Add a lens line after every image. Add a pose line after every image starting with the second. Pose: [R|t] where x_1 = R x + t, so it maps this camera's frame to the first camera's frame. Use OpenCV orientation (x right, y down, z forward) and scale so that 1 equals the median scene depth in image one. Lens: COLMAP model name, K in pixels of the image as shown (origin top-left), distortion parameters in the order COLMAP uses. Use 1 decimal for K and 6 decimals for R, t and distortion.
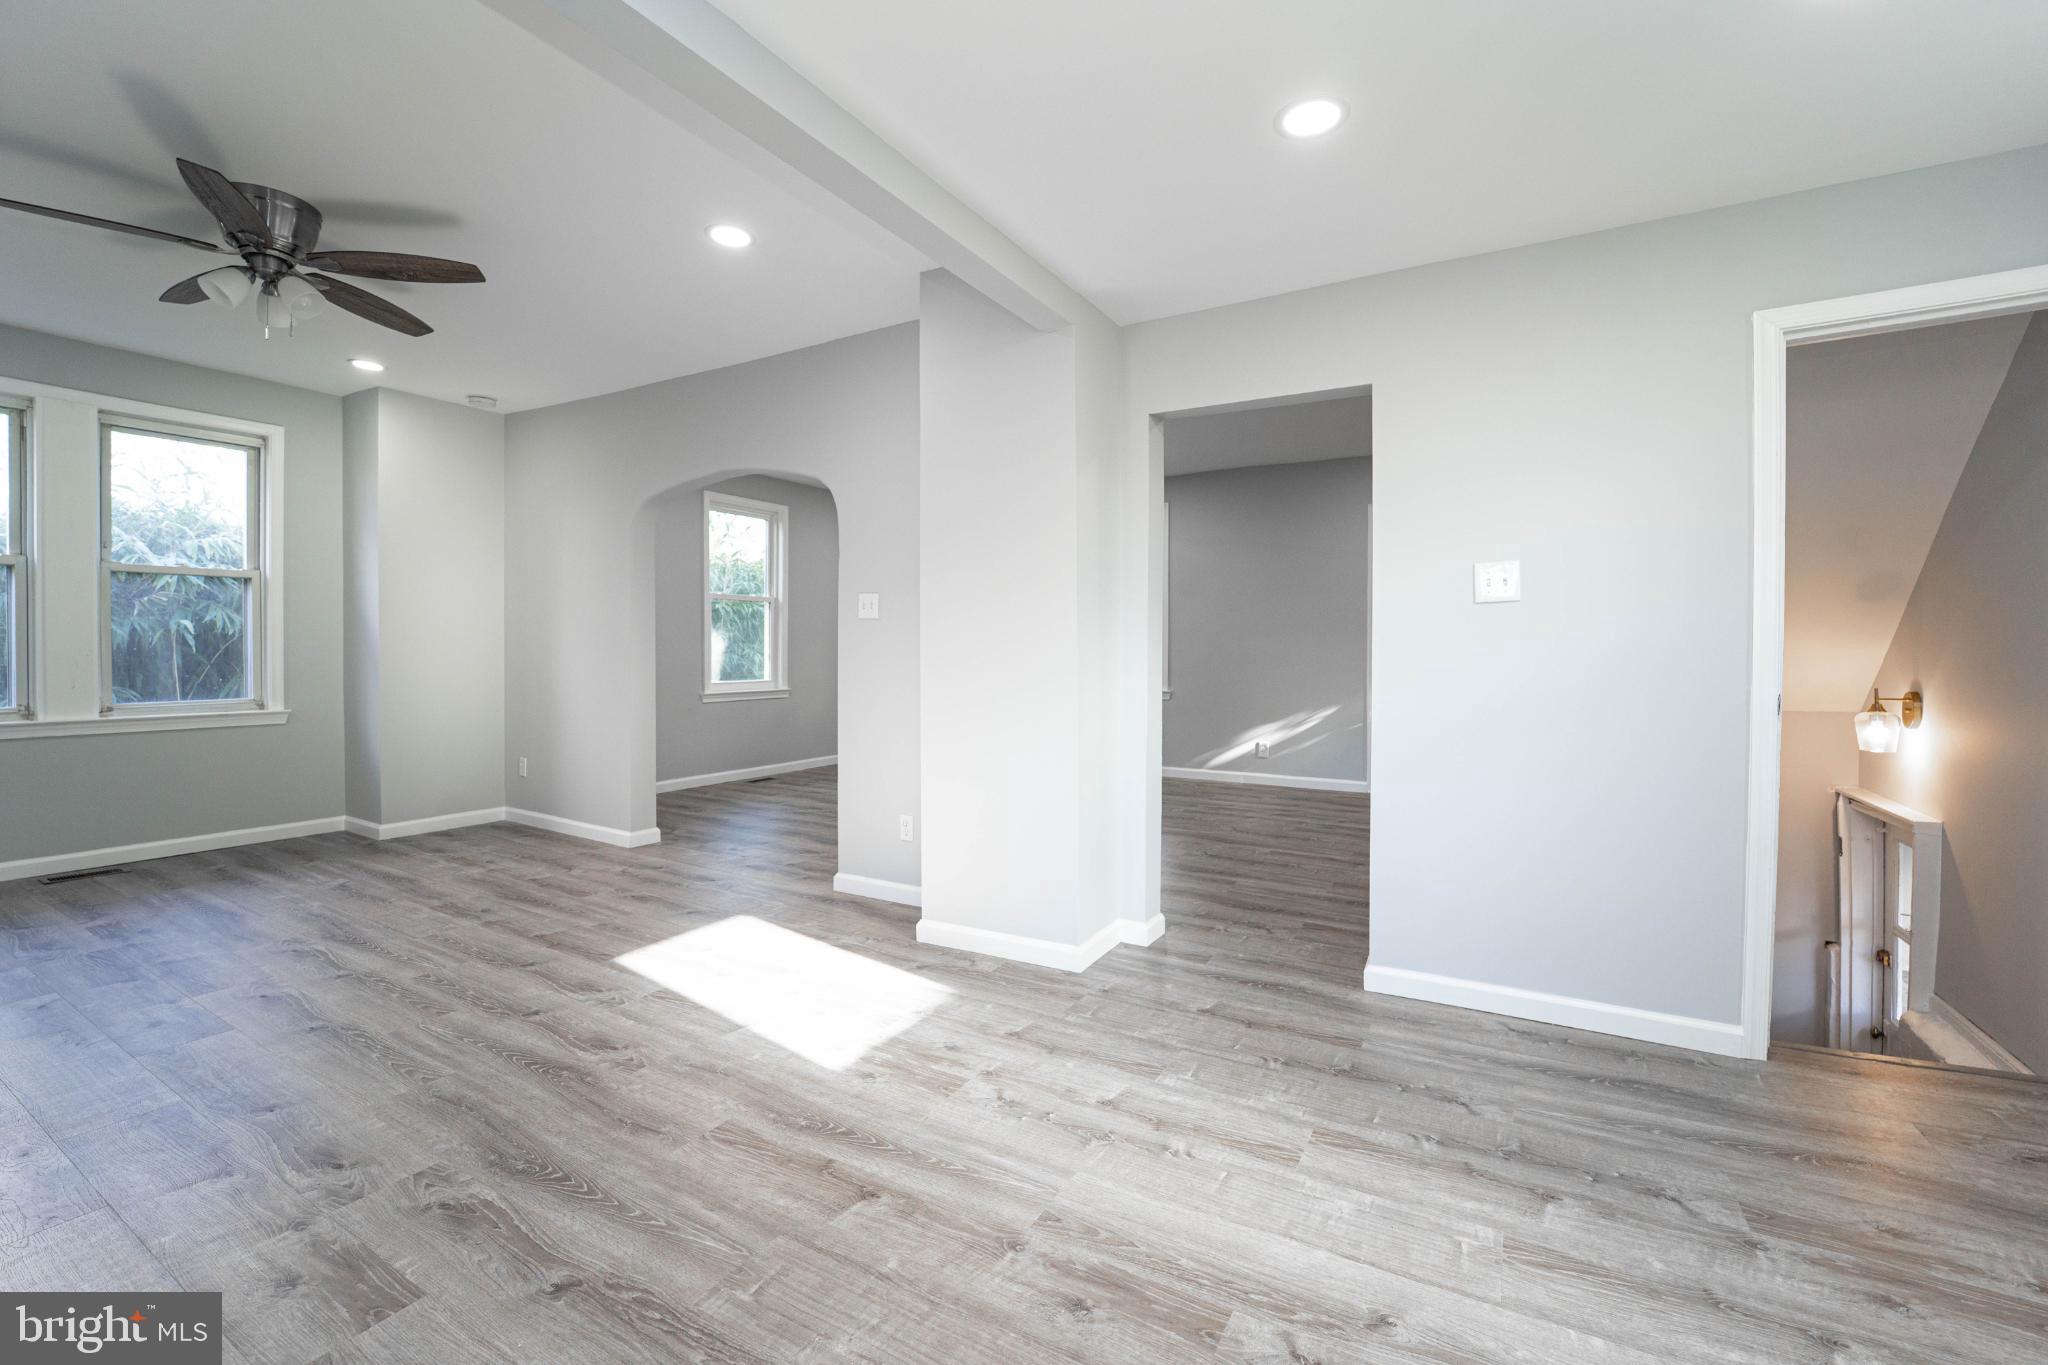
lens RADIAL K [[851.7, 0, 1022.6], [0, 851.7, 655.9], [0, 0, 1]] dist [-0.024418, -0.000114]
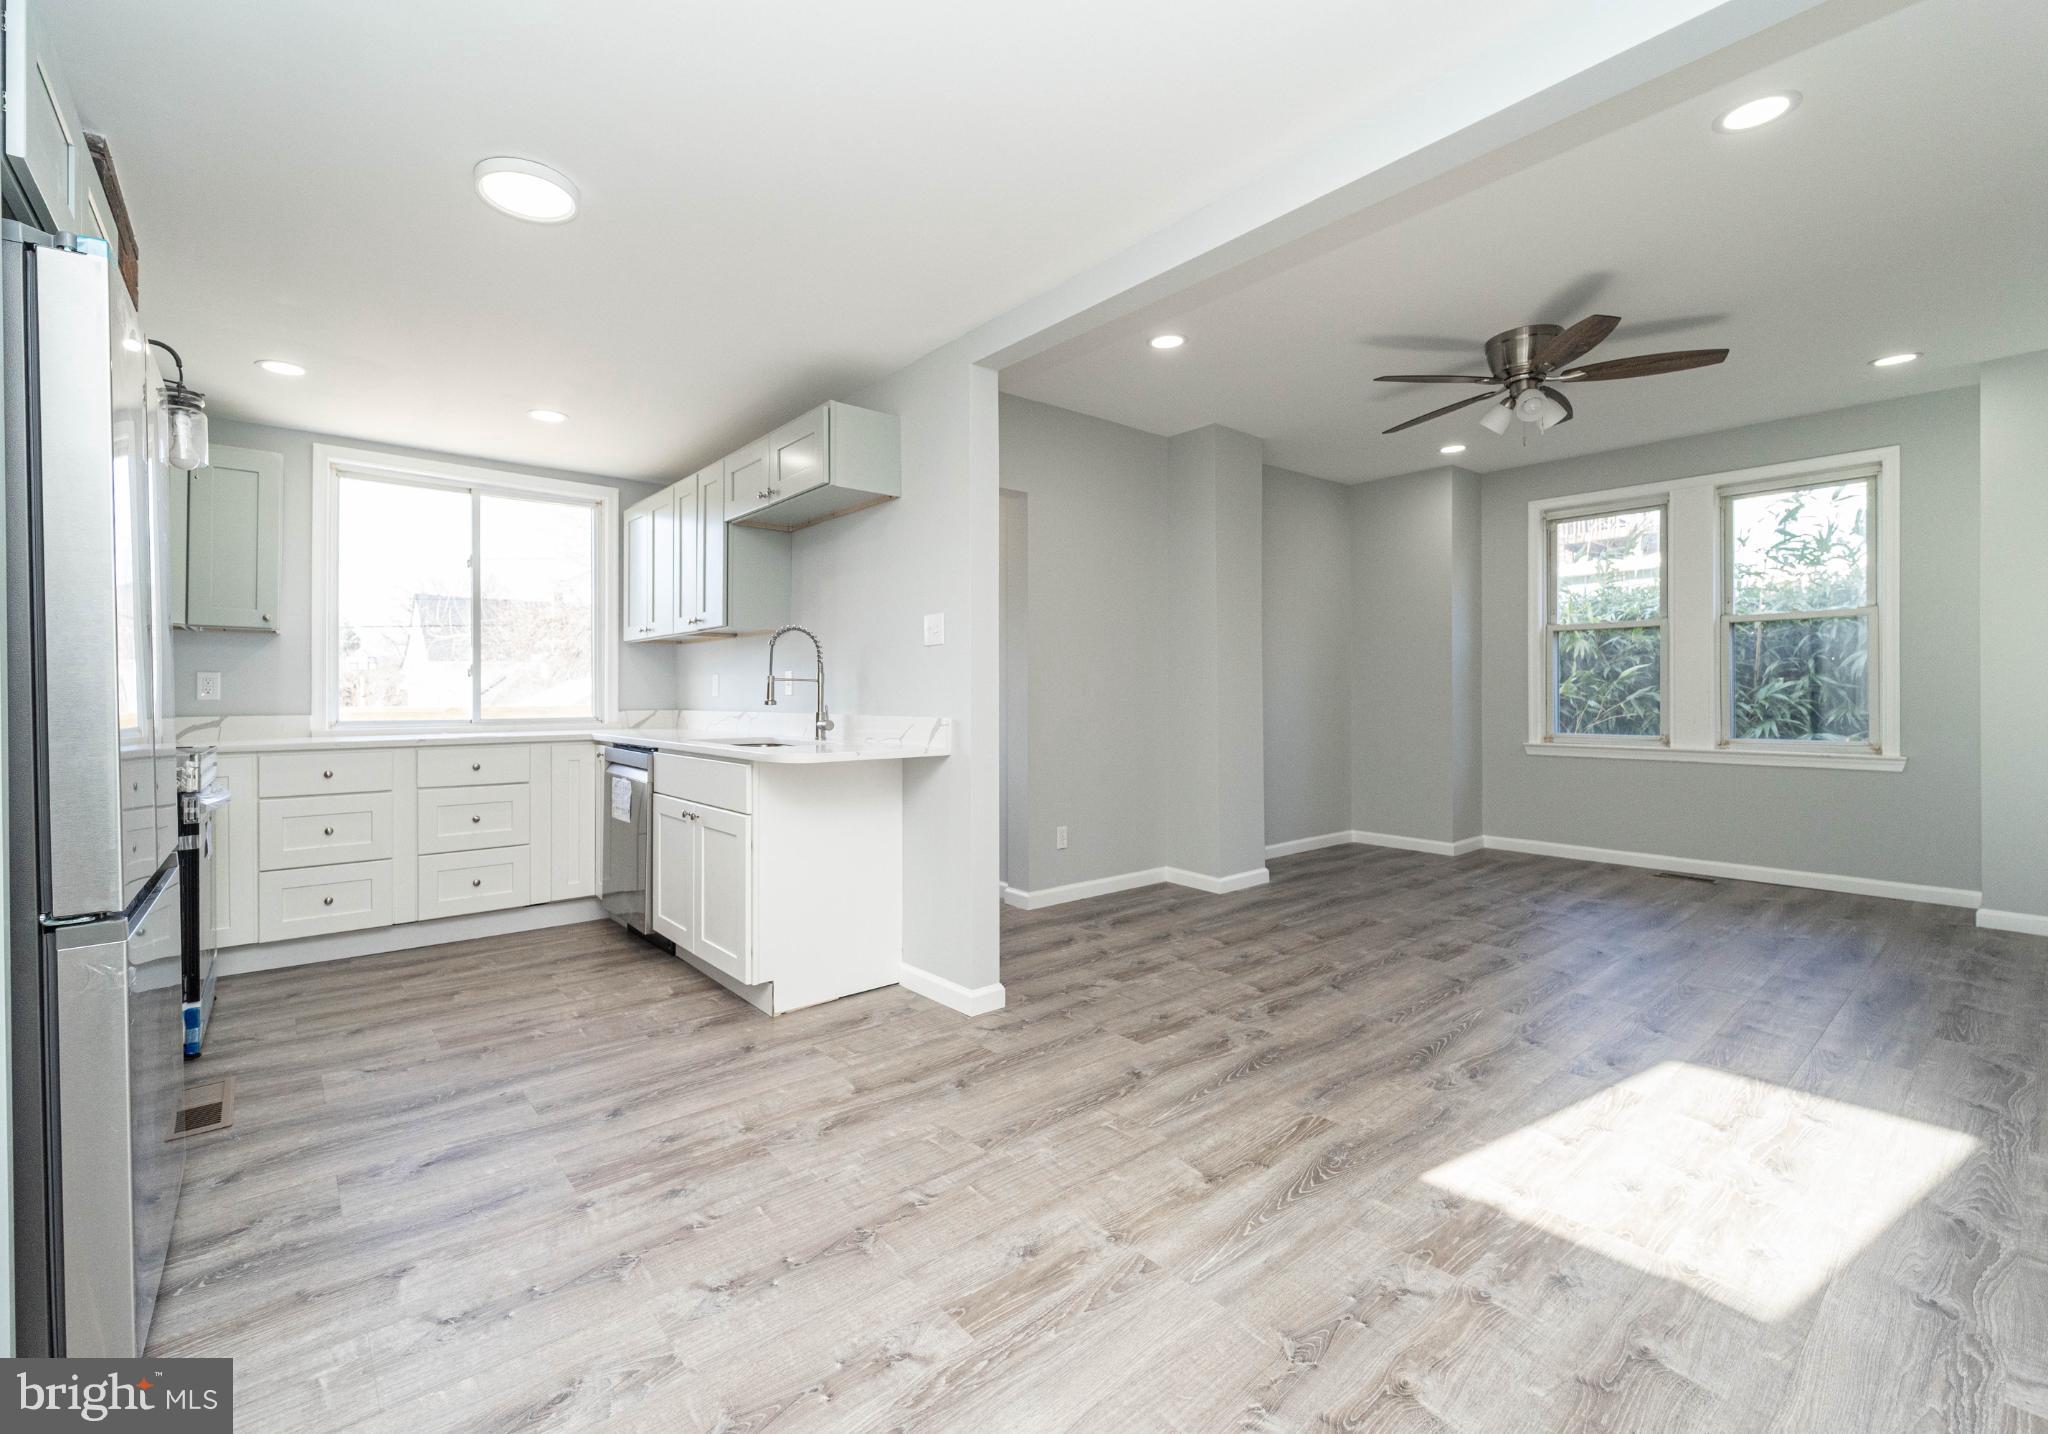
lens RADIAL K [[865.9, 0, 963.3], [0, 865.9, 693.2], [0, 0, 1]] dist [-0.009612, -0.000728]
pose [[-0.374147, -0.000928, -0.927369, 0.742297], [-0.004379, 0.999990, 0.000765, -0.001708], [0.927359, 0.004347, -0.374147, 0.832600]]
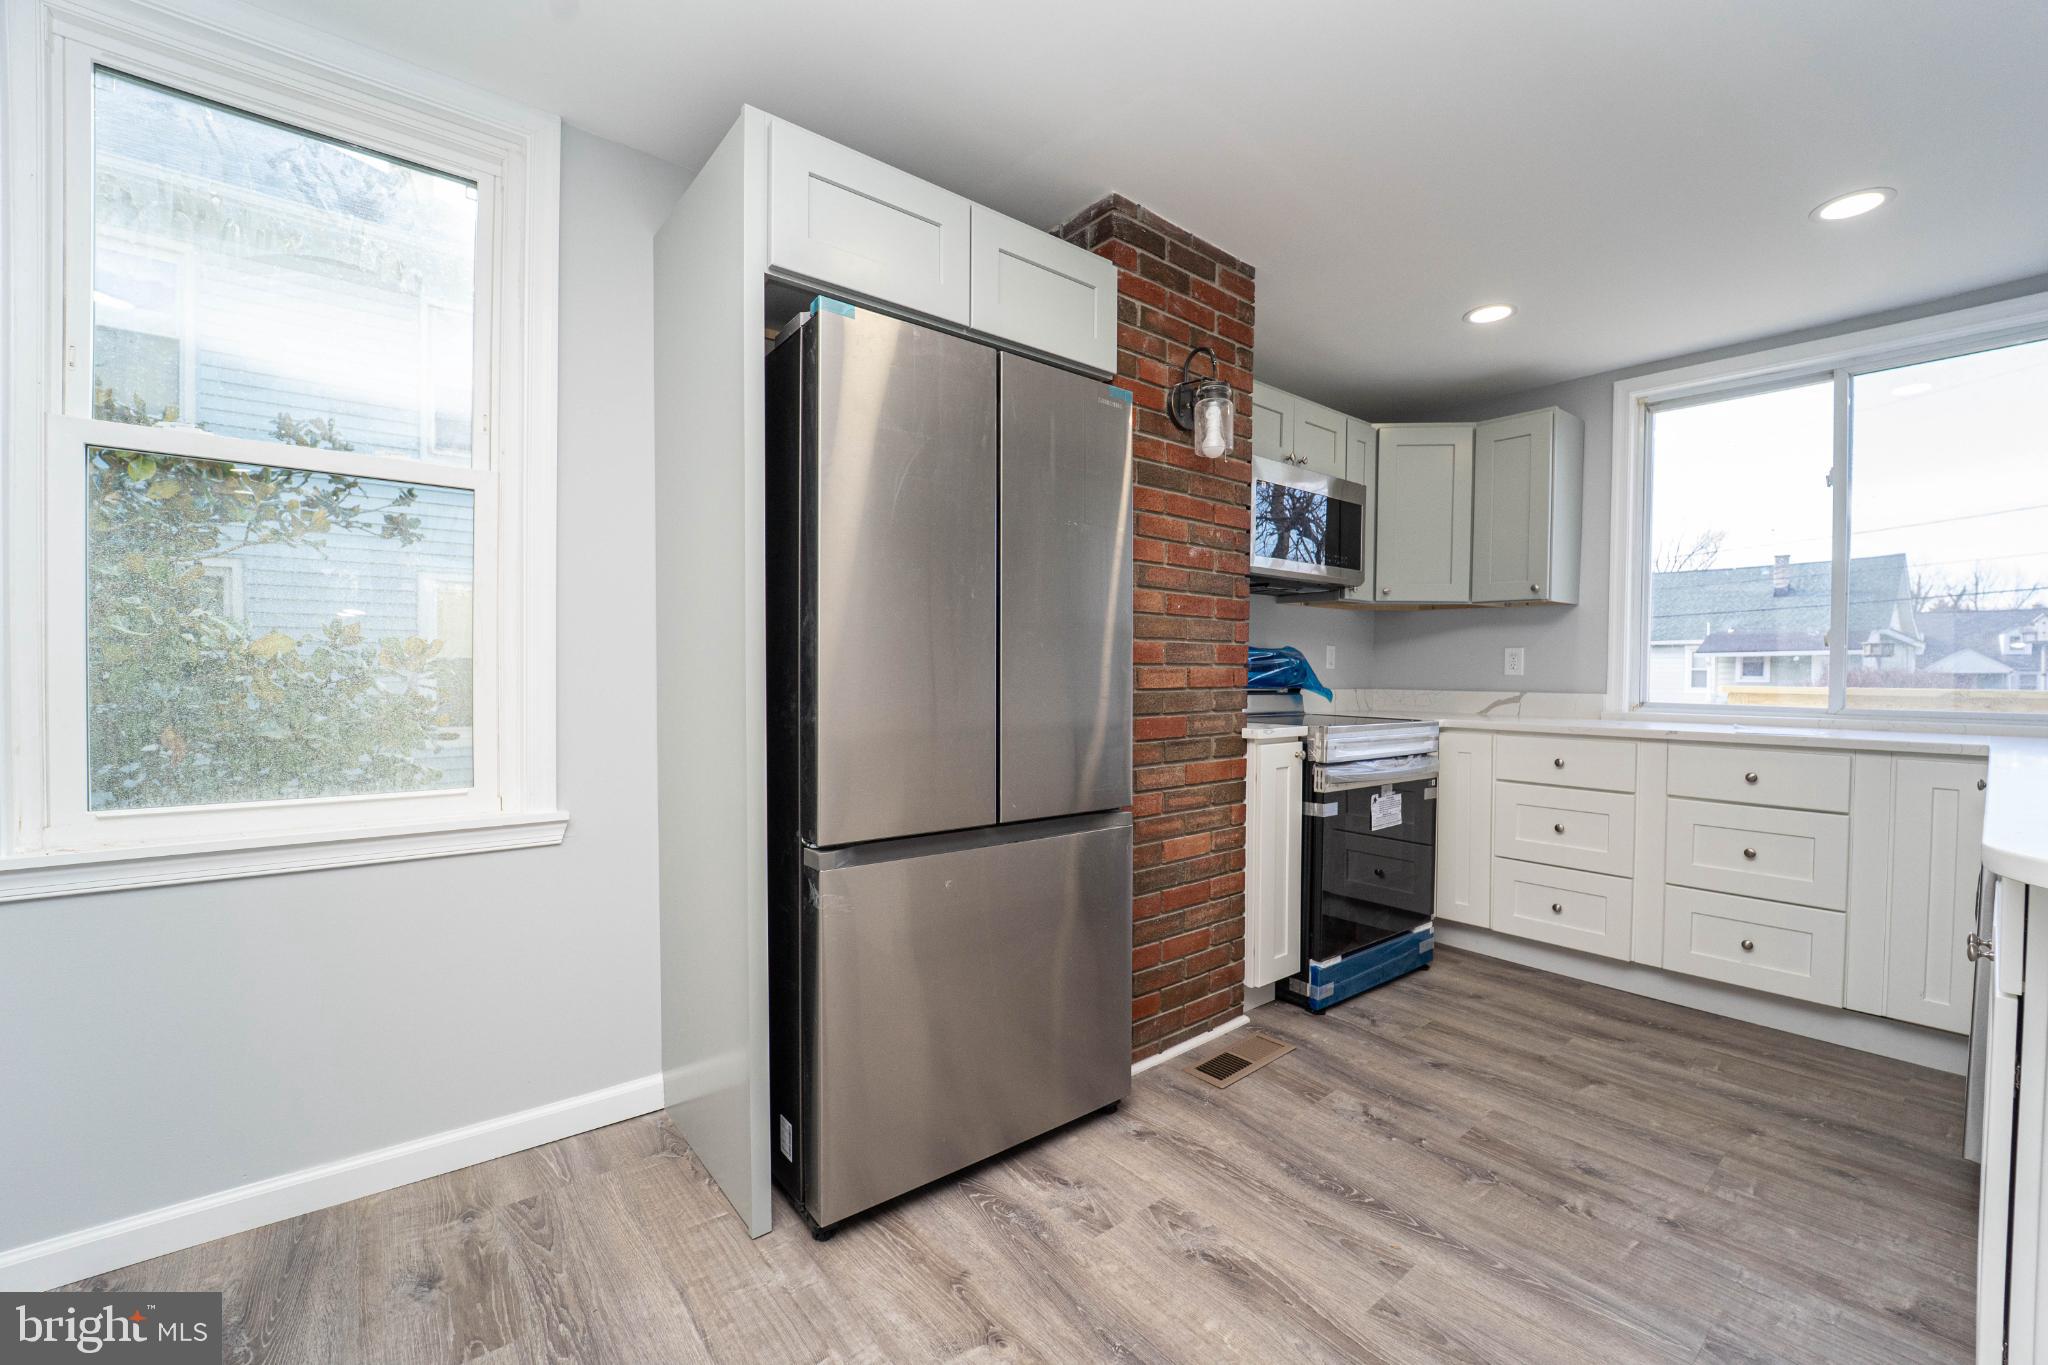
lens RADIAL K [[820.7, 0, 1024.0], [0, 820.7, 682.5], [0, 0, 1]] dist [-0.035566, 0.000053]
pose [[-0.934260, -0.013473, 0.356337, 0.035686], [-0.005380, 0.999705, 0.023694, 0.000768], [-0.356551, 0.020219, -0.934057, 0.651160]]
